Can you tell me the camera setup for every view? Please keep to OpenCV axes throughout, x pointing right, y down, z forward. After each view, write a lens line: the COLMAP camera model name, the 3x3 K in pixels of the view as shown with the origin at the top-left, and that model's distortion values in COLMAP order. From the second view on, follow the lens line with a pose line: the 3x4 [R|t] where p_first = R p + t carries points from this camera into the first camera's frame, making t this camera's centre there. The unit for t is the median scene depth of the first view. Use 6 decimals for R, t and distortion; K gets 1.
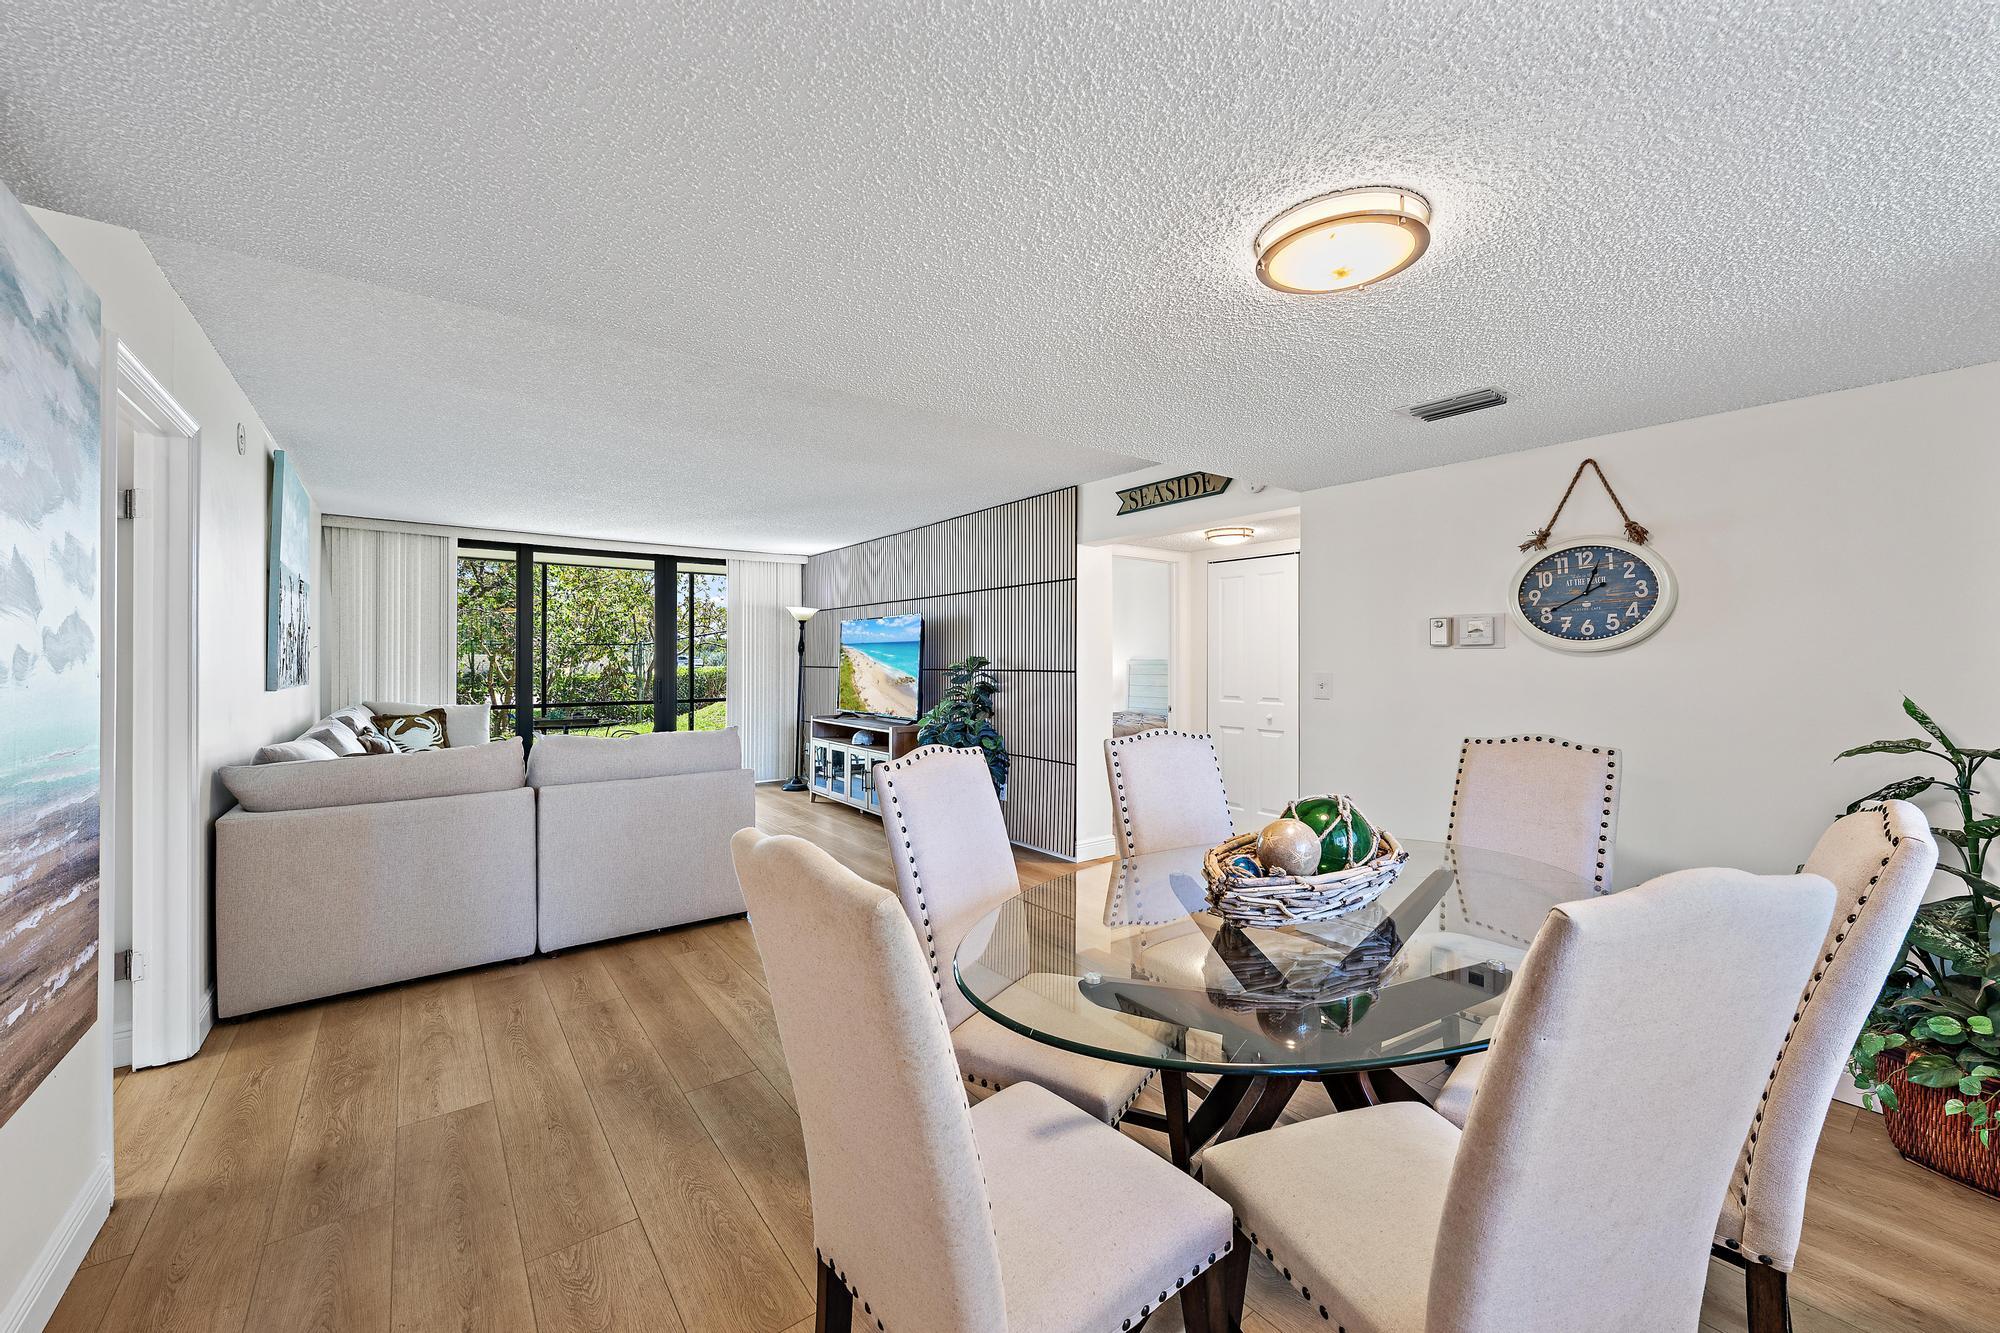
lens RADIAL K [[783.4, 0, 1000.8], [0, 783.4, 660.0], [0, 0, 1]] dist [0.000895, 0.000065]
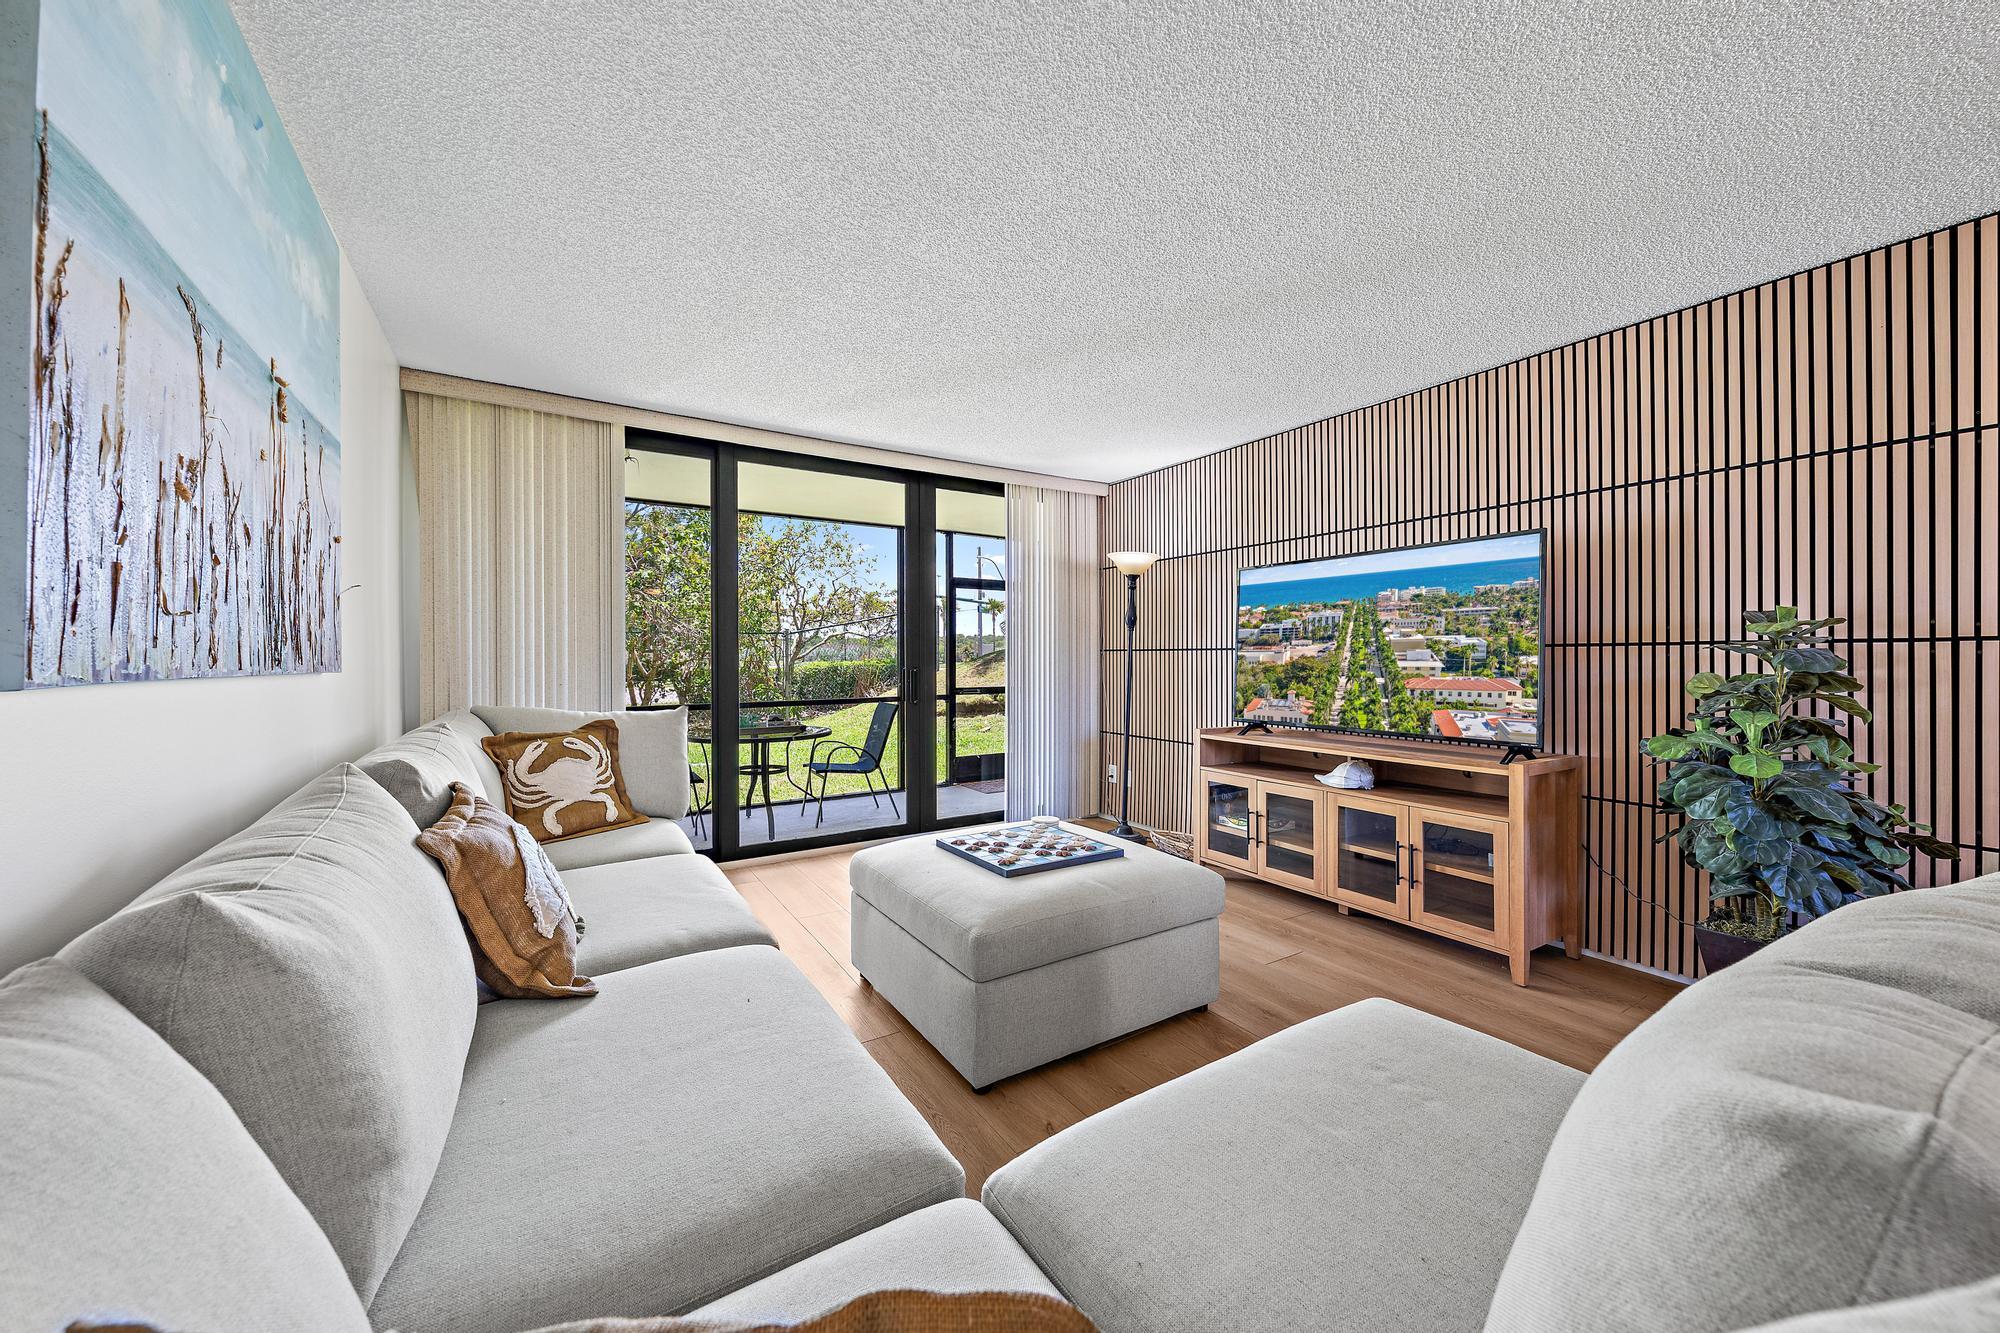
lens RADIAL K [[732.5, 0, 998.4], [0, 732.5, 664.8], [0, 0, 1]] dist [-0.000773, -0.000007]
pose [[0.996275, -0.002137, -0.086212, -0.380221], [0.003141, 0.999929, 0.011511, 0.018231], [0.086181, -0.011739, 0.996210, 0.492008]]
